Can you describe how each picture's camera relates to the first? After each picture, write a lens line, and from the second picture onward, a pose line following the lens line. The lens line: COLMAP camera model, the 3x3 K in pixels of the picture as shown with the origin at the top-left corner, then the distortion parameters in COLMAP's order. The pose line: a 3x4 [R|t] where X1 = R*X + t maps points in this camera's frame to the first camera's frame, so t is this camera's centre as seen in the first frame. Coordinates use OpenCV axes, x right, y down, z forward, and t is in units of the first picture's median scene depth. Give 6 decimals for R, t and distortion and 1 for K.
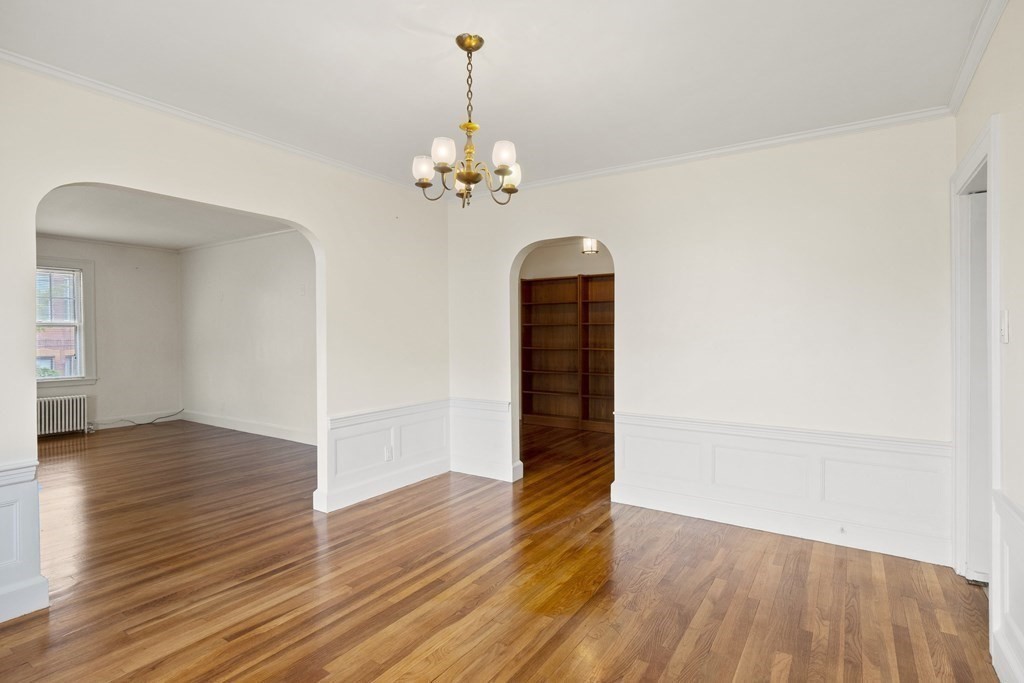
lens RADIAL K [[516.7, 0, 512.0], [0, 516.7, 341.5], [0, 0, 1]] dist [0.001342, 0.000162]
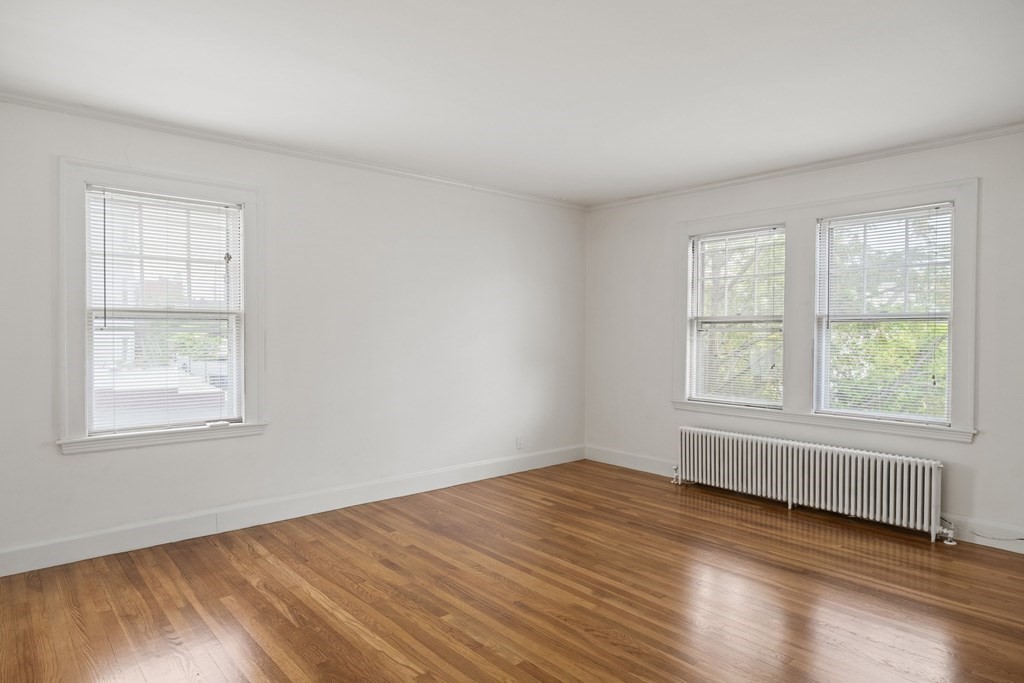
lens RADIAL K [[602.4, 0, 512.0], [0, 602.4, 341.5], [0, 0, 1]] dist [-0.002758, -0.002136]
pose [[-0.263326, 0.012915, -0.964620, -0.350920], [-0.014334, 0.999748, 0.017298, -0.024283], [0.964600, 0.018382, -0.263074, 1.457703]]
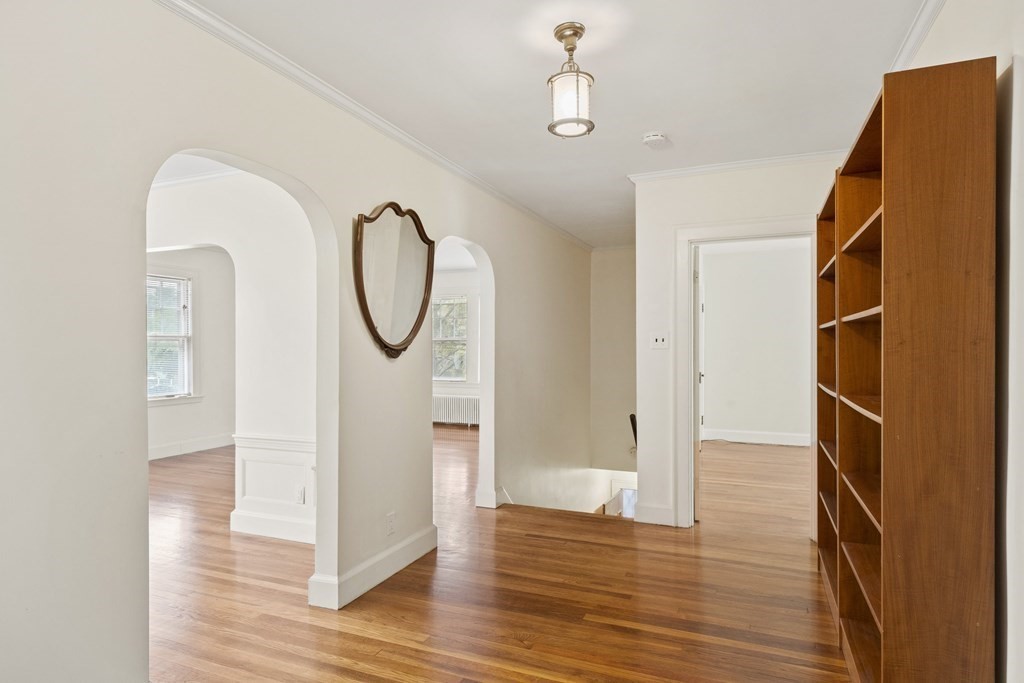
lens RADIAL K [[560.0, 0, 513.6], [0, 560.0, 354.3], [0, 0, 1]] dist [0.015748, -0.000542]
pose [[0.193008, 0.012175, -0.981122, 0.835222], [-0.006996, 0.999915, 0.011032, -0.018998], [0.981172, 0.004734, 0.193077, 1.399245]]
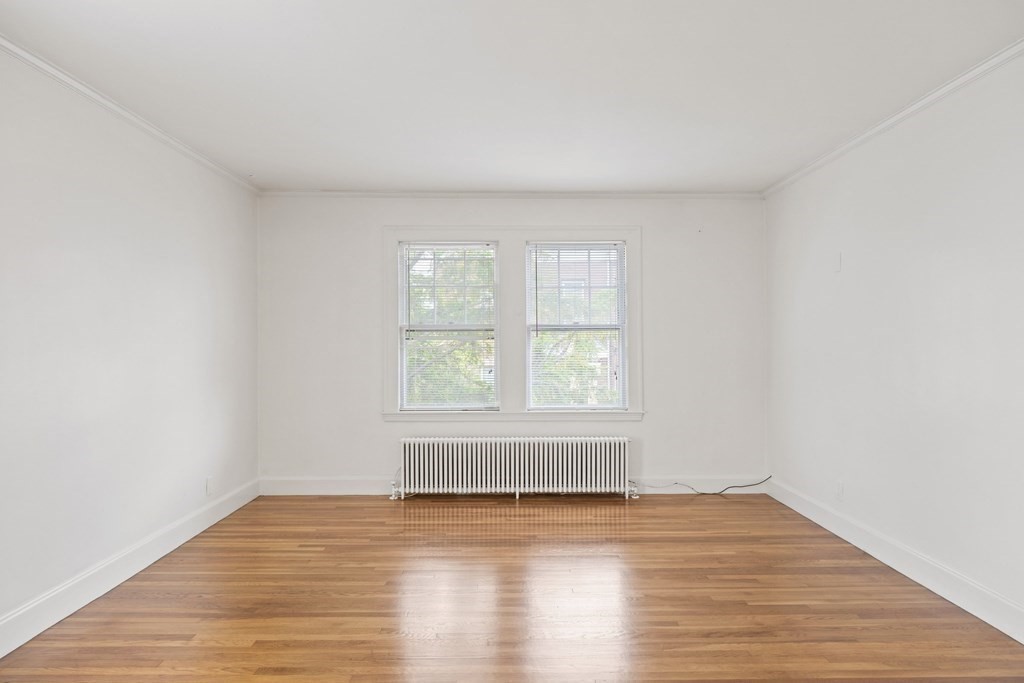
lens RADIAL K [[655.4, 0, 512.0], [0, 655.4, 341.5], [0, 0, 1]] dist [-0.005519, -0.002150]
pose [[0.555922, 0.003919, -0.831226, -0.451115], [-0.005446, 0.999985, 0.001073, -0.028705], [0.831217, 0.003930, 0.555934, 0.831092]]
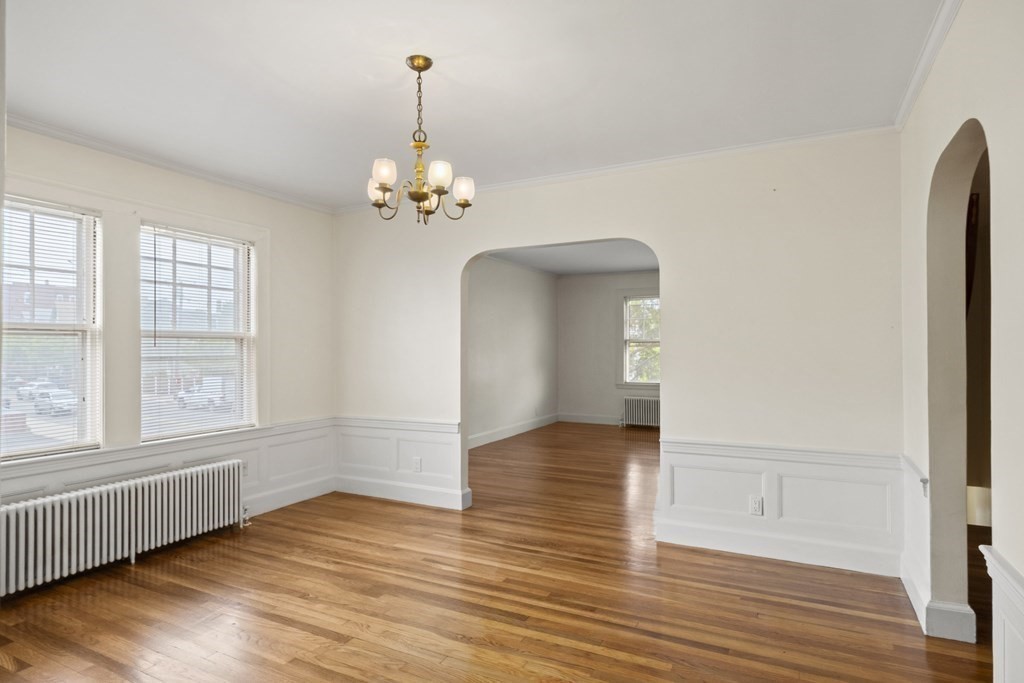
lens RADIAL K [[560.0, 0, 513.6], [0, 560.0, 354.3], [0, 0, 1]] dist [0.015748, -0.000542]
pose [[0.110961, 0.009020, -0.993784, 0.652517], [-0.008686, 0.999929, 0.008106, -0.010249], [0.993787, 0.007732, 0.111032, 0.668262]]
